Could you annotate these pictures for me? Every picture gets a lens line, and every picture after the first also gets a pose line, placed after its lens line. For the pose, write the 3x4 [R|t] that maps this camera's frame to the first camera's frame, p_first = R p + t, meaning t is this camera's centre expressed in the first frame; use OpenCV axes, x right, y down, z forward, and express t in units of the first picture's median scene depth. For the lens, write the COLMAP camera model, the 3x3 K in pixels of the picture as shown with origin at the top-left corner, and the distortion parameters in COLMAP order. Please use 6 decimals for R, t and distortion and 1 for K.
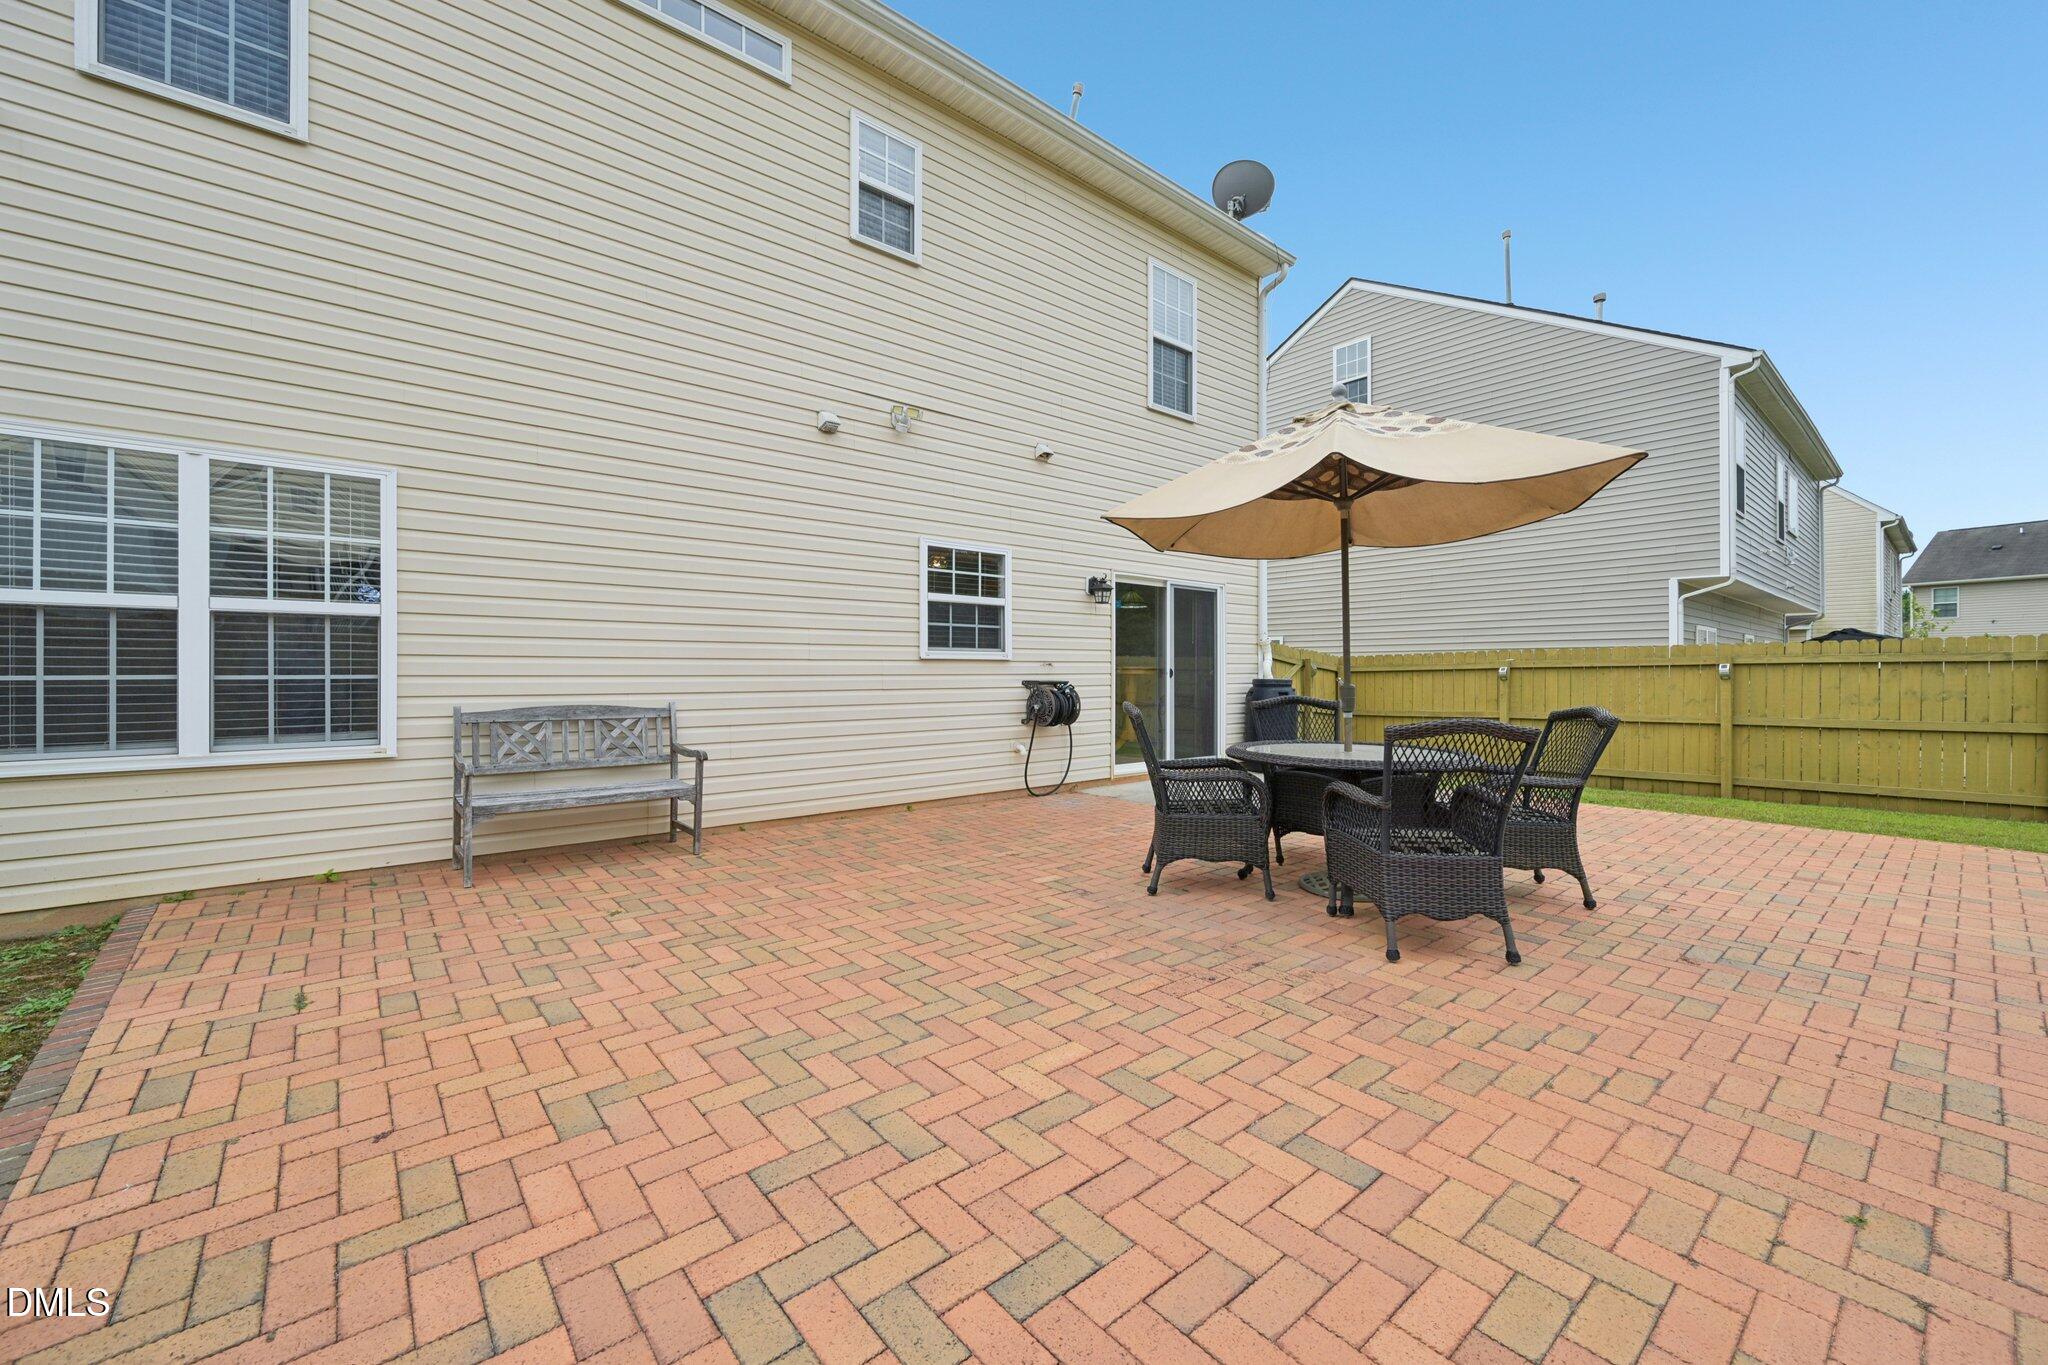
lens RADIAL K [[805.9, 0, 1024.0], [0, 805.9, 668.6], [0, 0, 1]] dist [-0.001564, 0.000260]
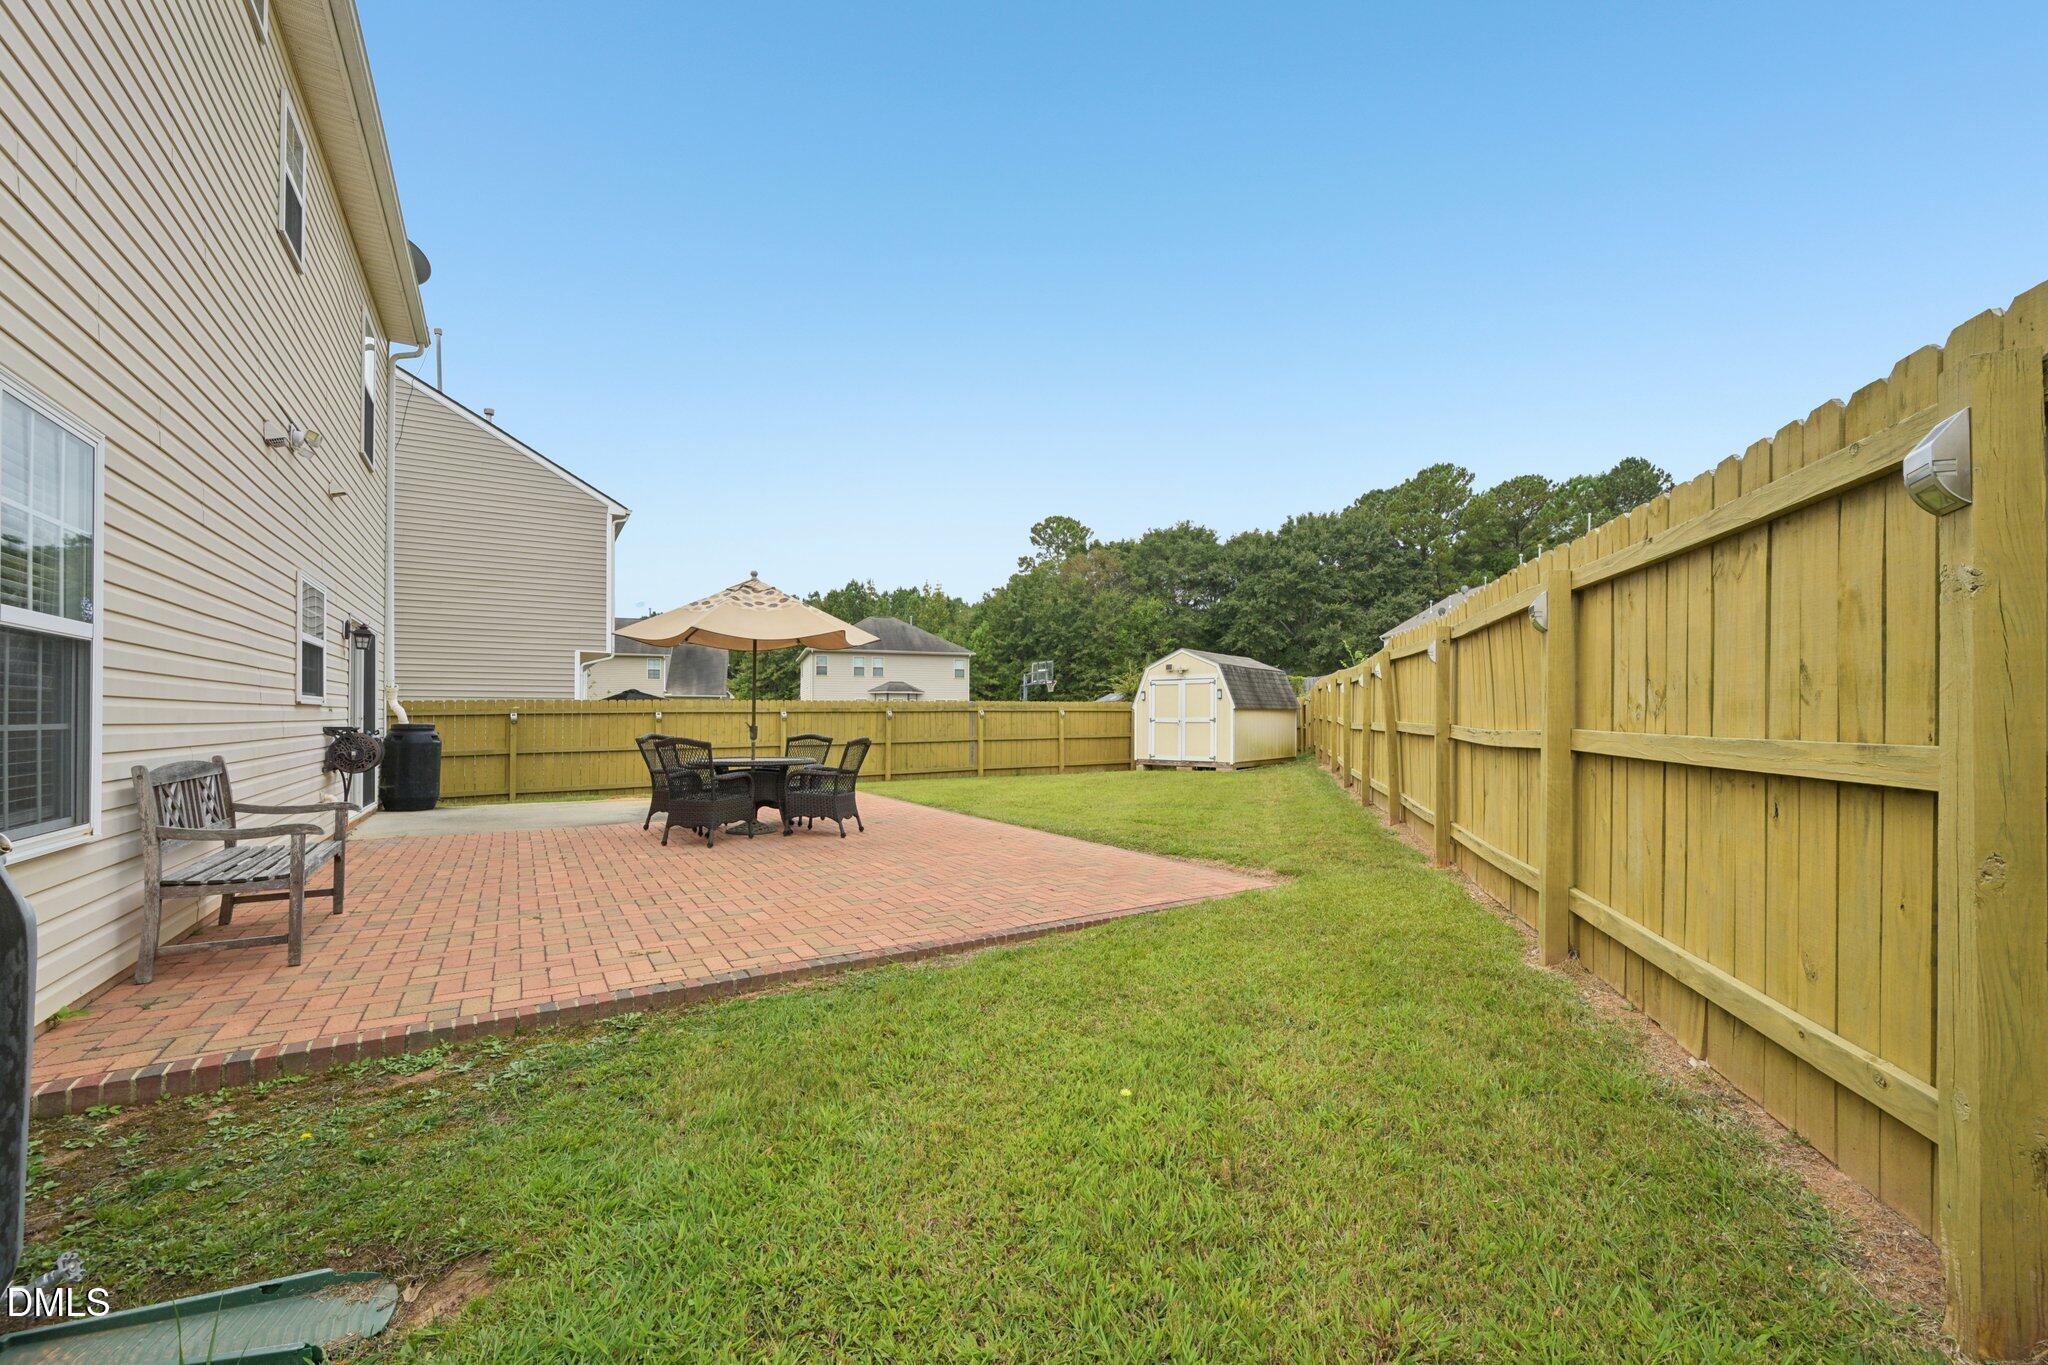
lens RADIAL K [[801.6, 0, 1024.1], [0, 801.6, 686.3], [0, 0, 1]] dist [-0.000716, -0.000143]
pose [[0.136706, 0.036053, 0.989955, -1.400261], [-0.000431, 0.999340, -0.036335, 0.000986], [-0.990612, 0.004541, 0.136631, 0.099061]]
